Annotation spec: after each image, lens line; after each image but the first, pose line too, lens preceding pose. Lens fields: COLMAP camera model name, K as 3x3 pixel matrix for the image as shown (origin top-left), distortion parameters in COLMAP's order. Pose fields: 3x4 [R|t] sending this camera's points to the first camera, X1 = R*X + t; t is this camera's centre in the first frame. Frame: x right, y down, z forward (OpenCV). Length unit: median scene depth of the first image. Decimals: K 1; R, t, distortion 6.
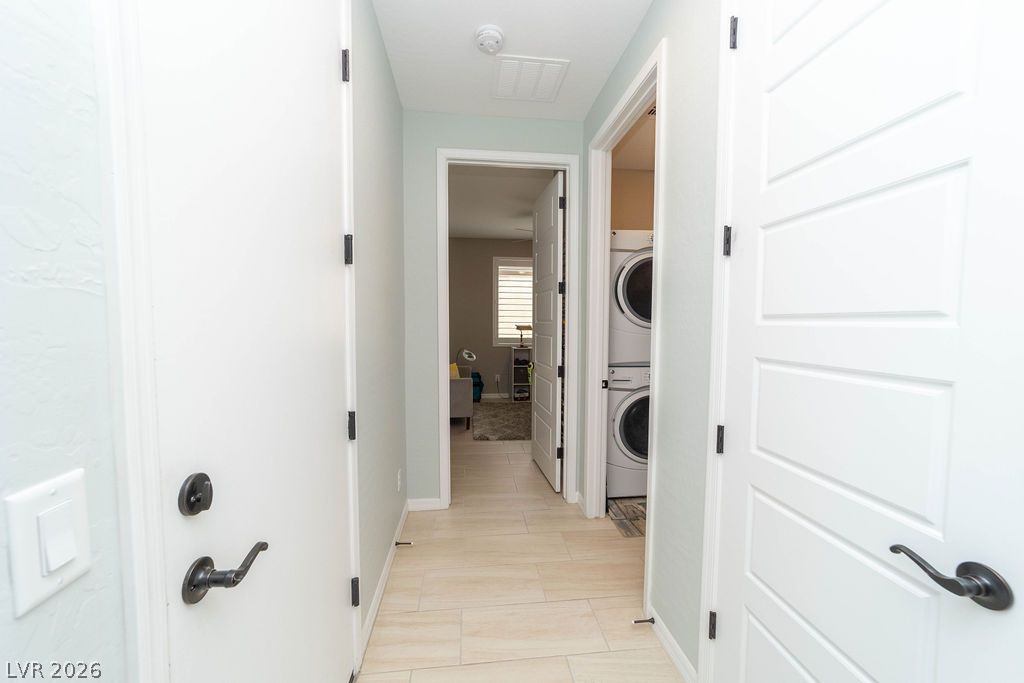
lens RADIAL K [[395.9, 0, 512.0], [0, 395.9, 341.5], [0, 0, 1]] dist [0.000419, 0.000236]
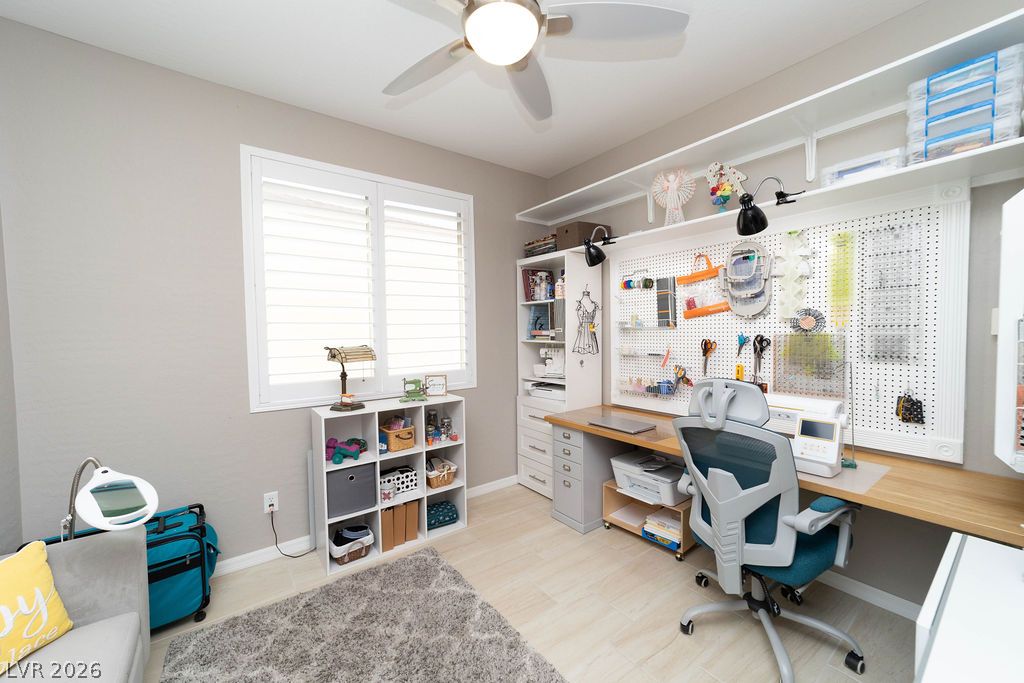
lens RADIAL K [[395.9, 0, 512.0], [0, 395.9, 341.5], [0, 0, 1]] dist [0.000419, 0.000236]
pose [[0.861778, -0.031226, 0.506324, -0.026009], [0.045263, 0.998856, -0.015438, -0.032810], [-0.505262, 0.036222, 0.862205, 0.607267]]
